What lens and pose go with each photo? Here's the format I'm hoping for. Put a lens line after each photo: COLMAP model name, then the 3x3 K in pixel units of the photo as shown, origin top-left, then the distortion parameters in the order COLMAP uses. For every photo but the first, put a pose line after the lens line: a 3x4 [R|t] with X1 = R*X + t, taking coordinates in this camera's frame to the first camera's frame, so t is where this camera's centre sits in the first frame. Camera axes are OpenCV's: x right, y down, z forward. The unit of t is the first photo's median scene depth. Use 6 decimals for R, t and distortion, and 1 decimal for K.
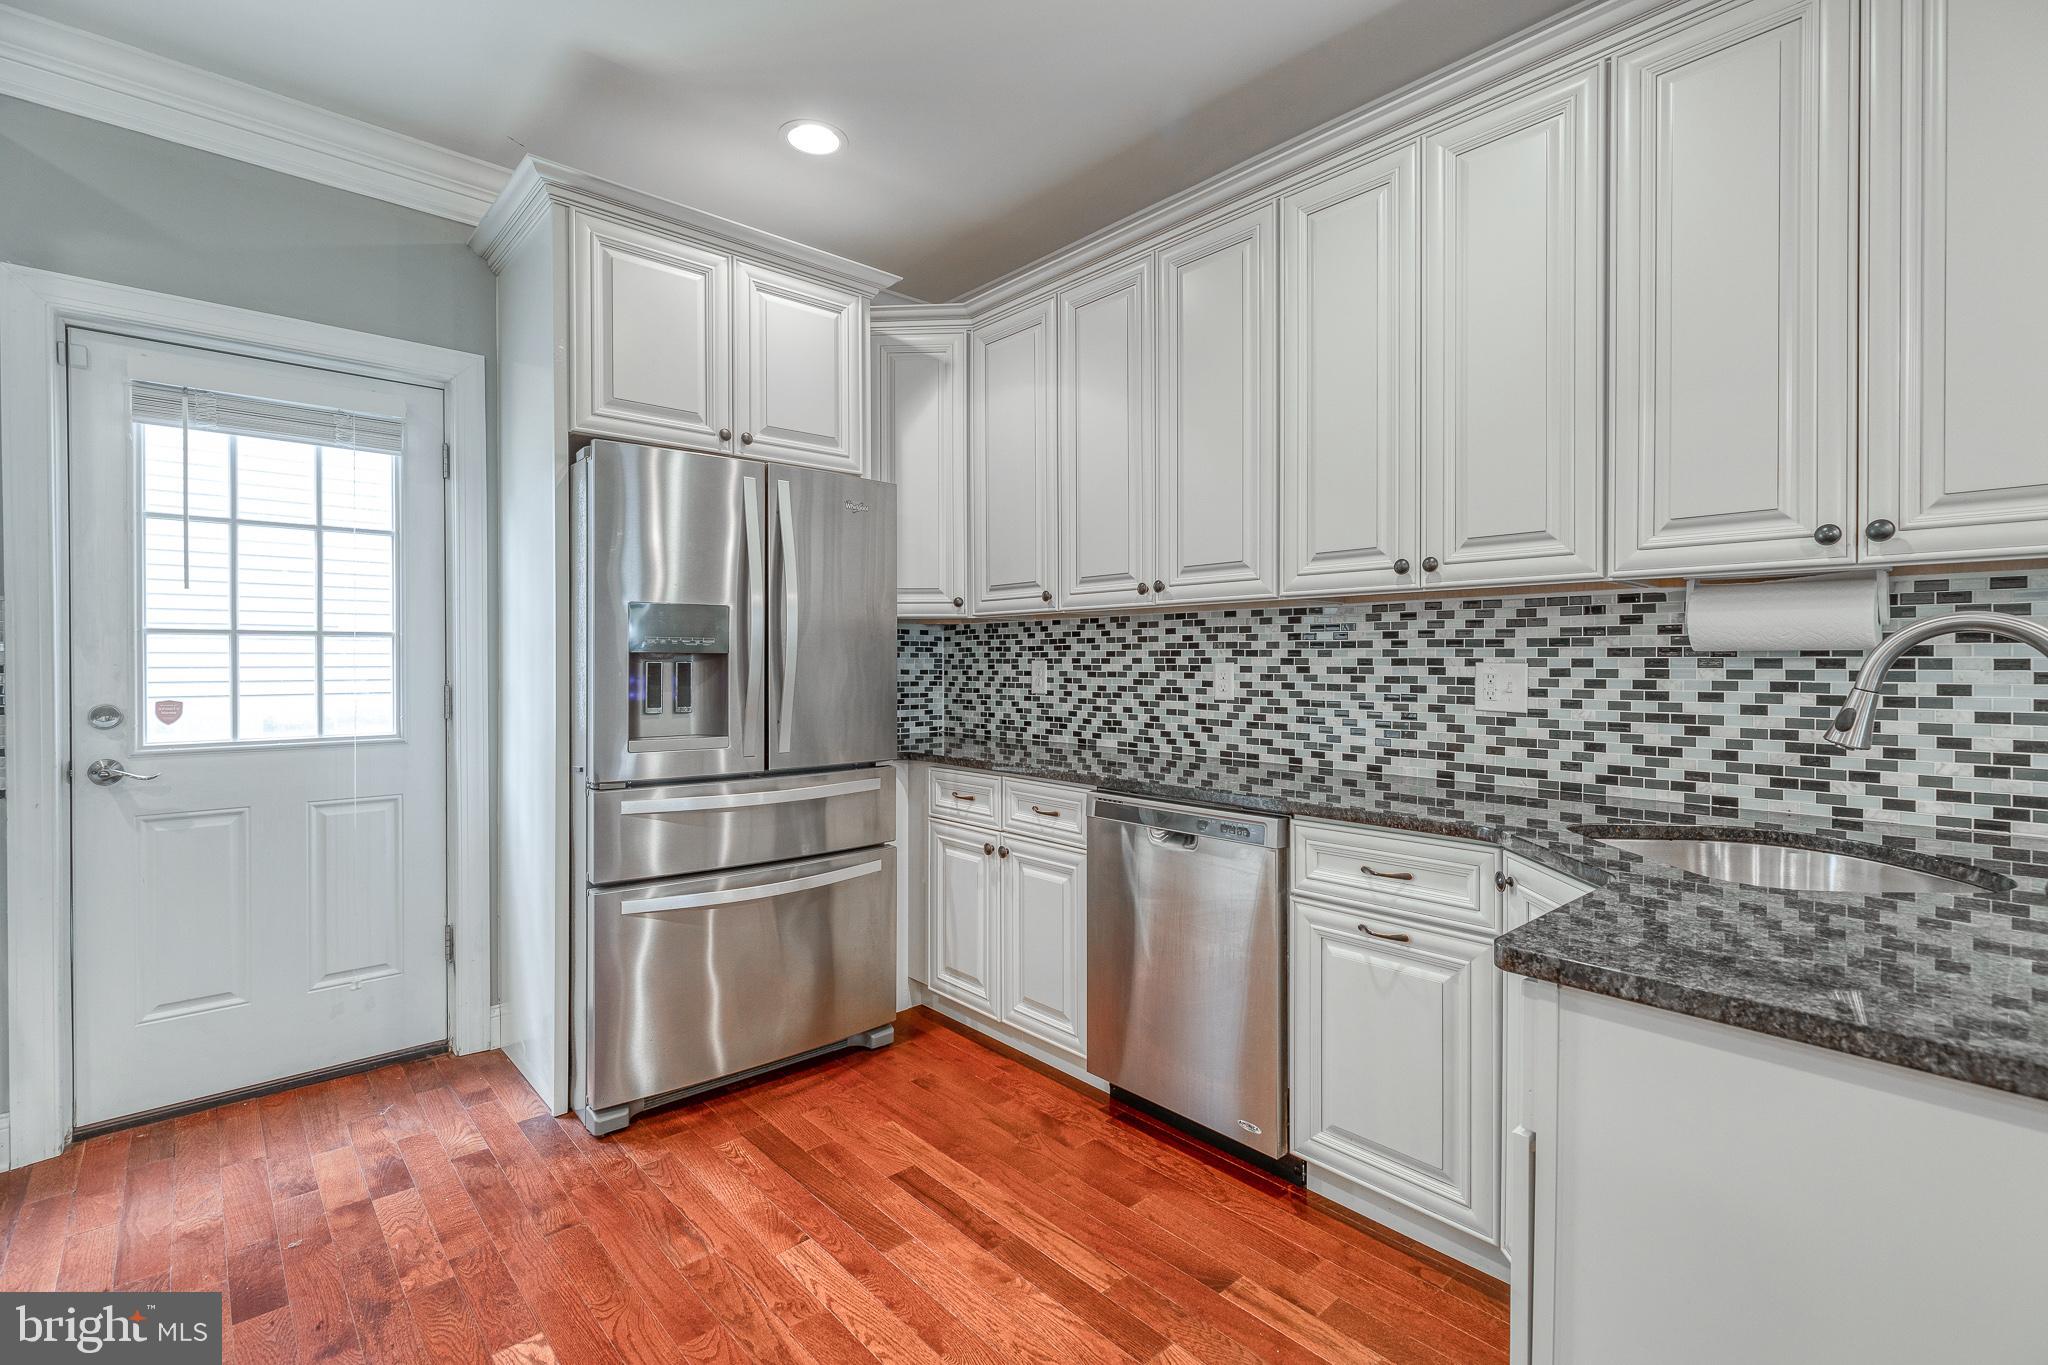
lens RADIAL K [[941.5, 0, 1029.9], [0, 941.5, 673.1], [0, 0, 1]] dist [0.003549, -0.000551]
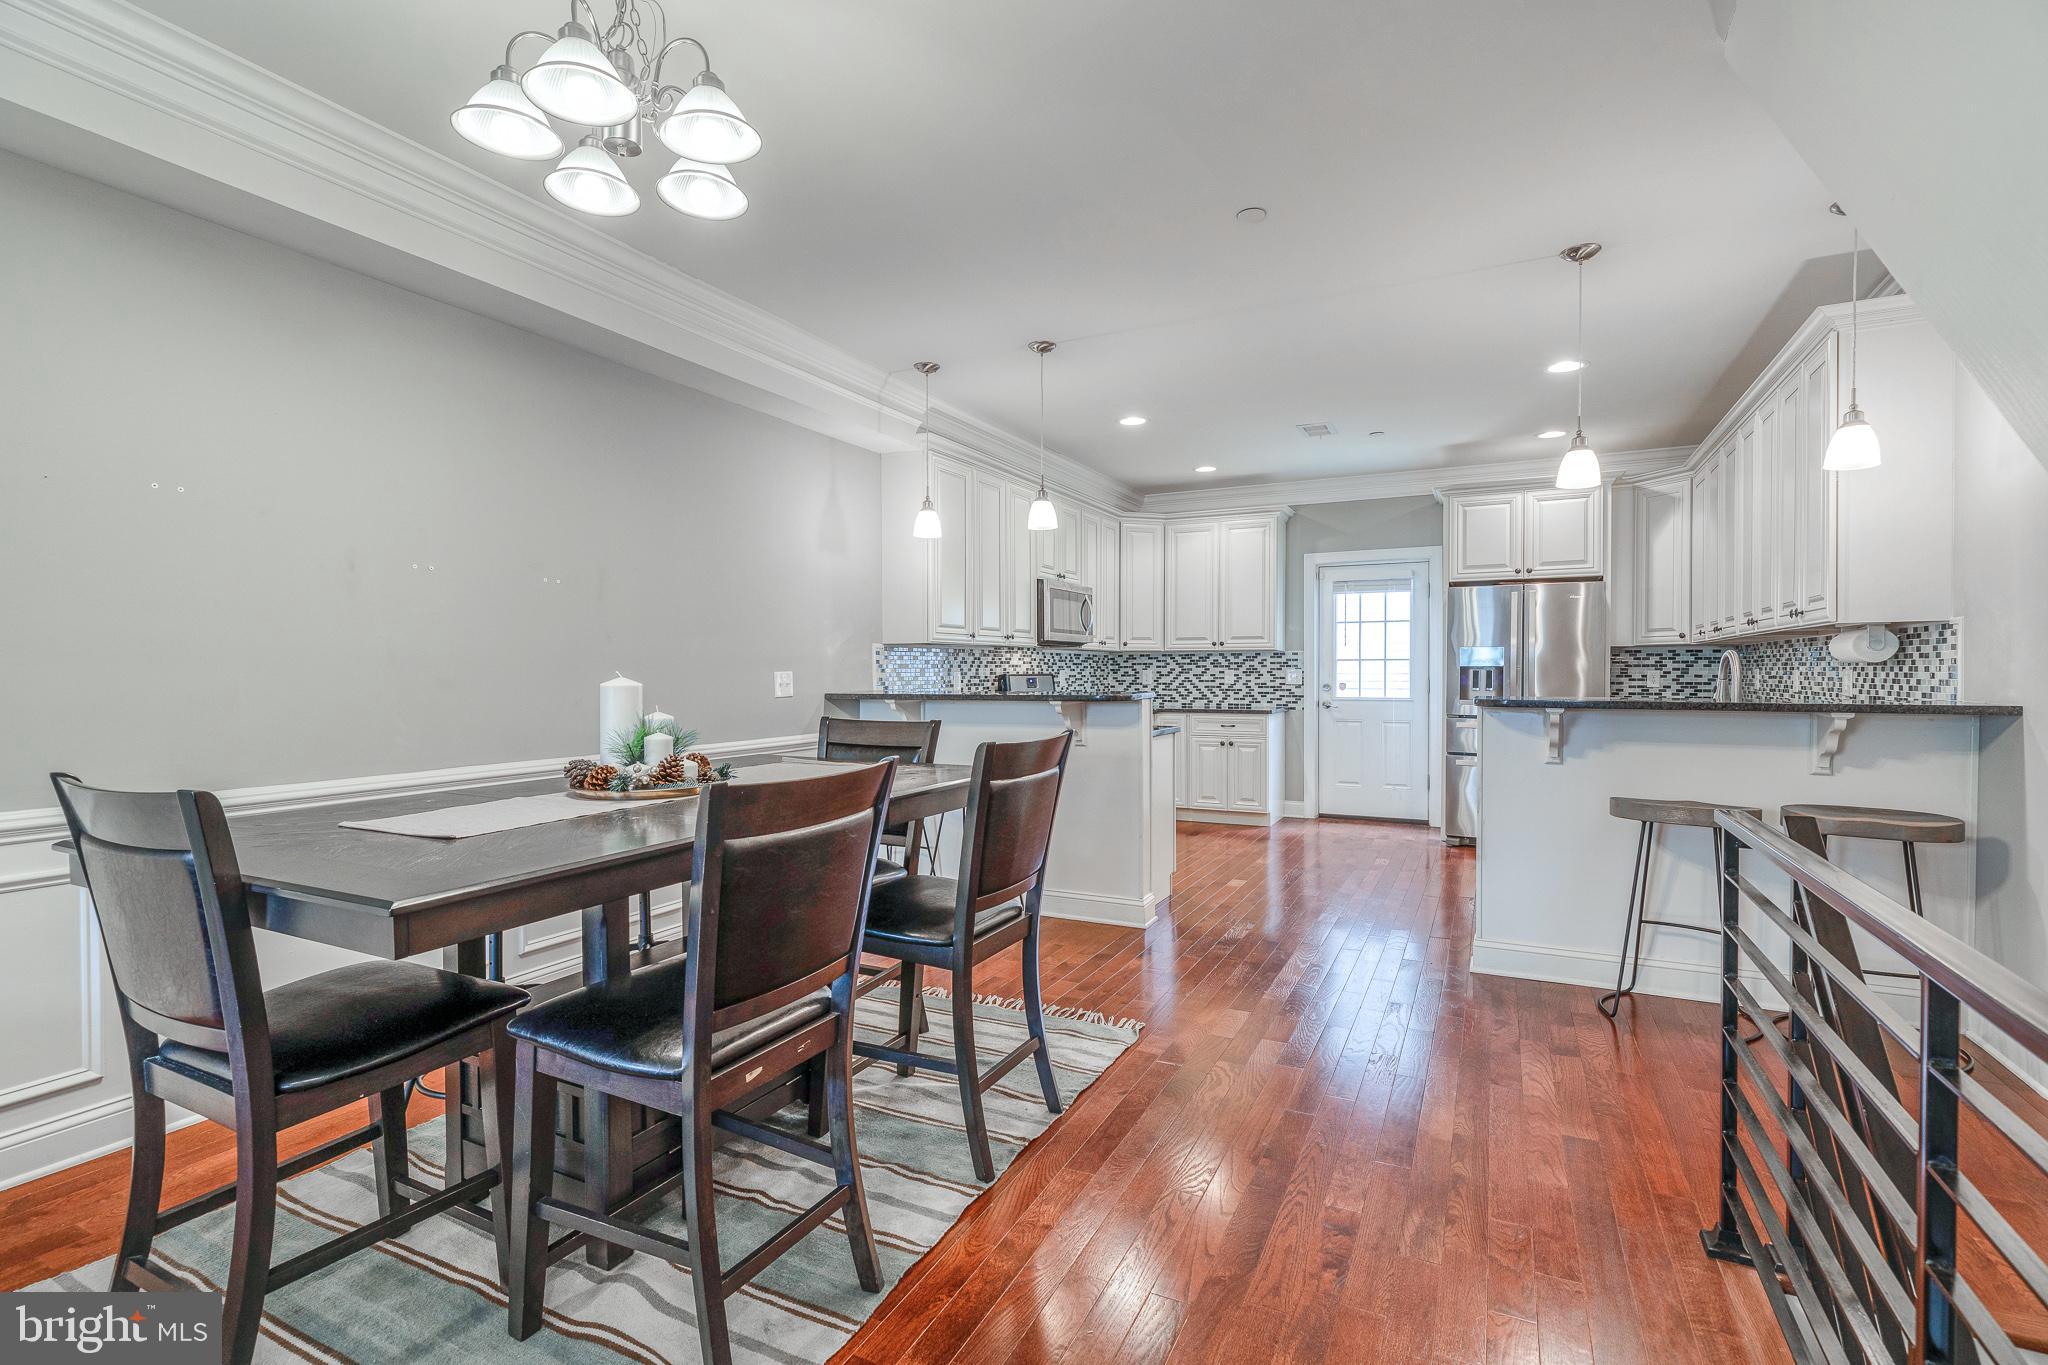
lens RADIAL K [[941.5, 0, 1008.2], [0, 941.5, 674.6], [0, 0, 1]] dist [0.003549, -0.000551]
pose [[0.347957, 0.003361, -0.937504, 1.492235], [-0.014292, 0.999896, -0.001720, 0.022026], [0.937402, 0.013998, 0.347969, -1.021742]]
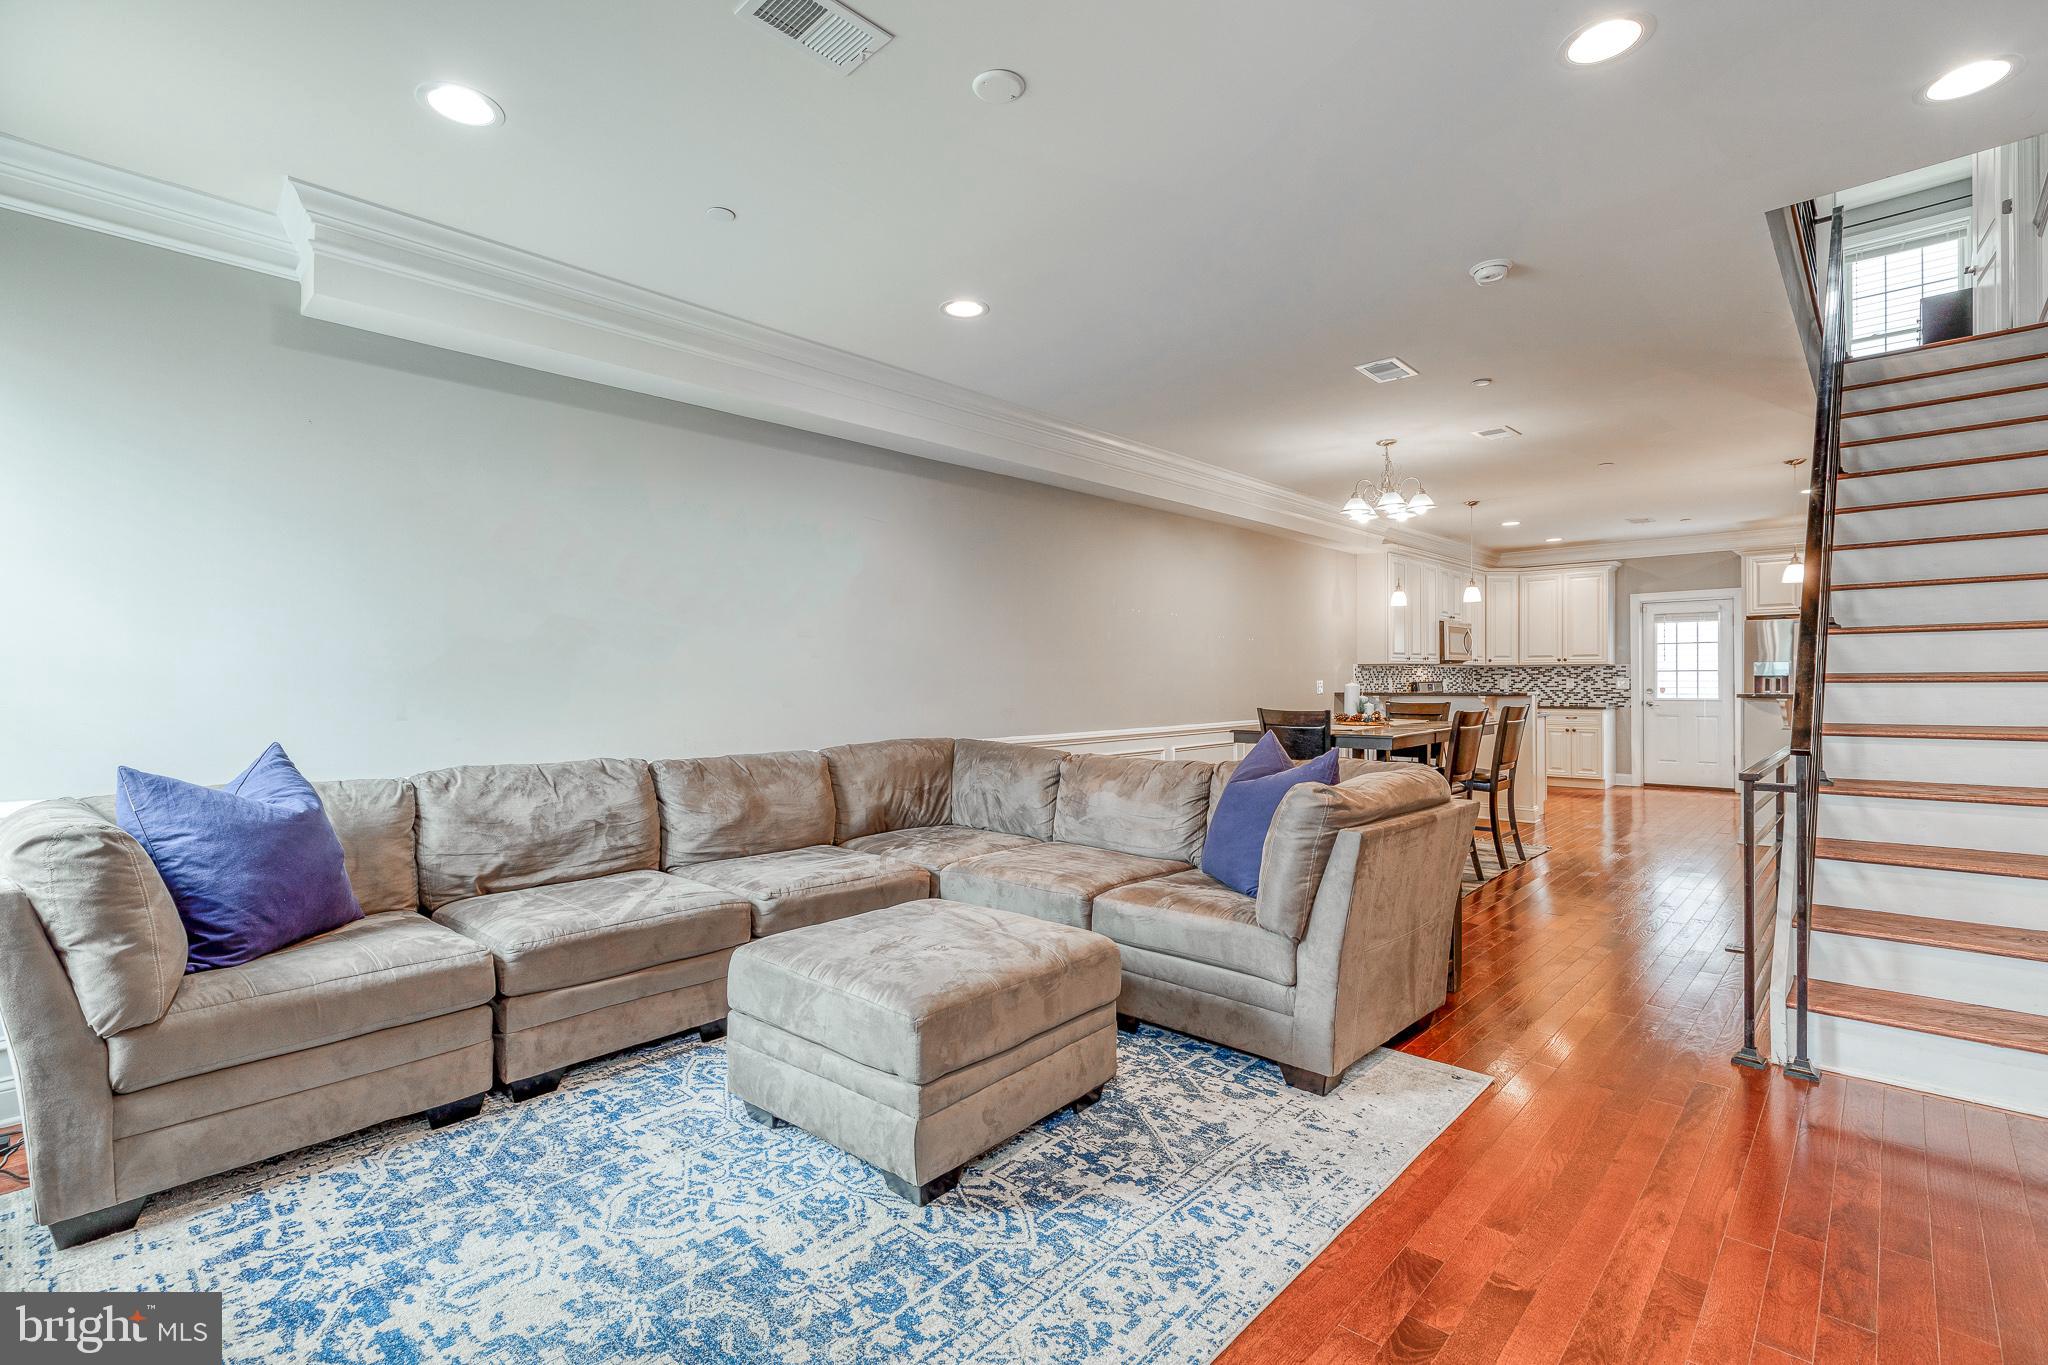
lens RADIAL K [[941.5, 0, 1042.8], [0, 941.5, 672.7], [0, 0, 1]] dist [0.003549, -0.000551]
pose [[0.106448, -0.008226, -0.994284, 2.826040], [-0.012059, 0.999882, -0.009563, 0.034763], [0.994245, 0.013008, 0.106336, -2.084096]]
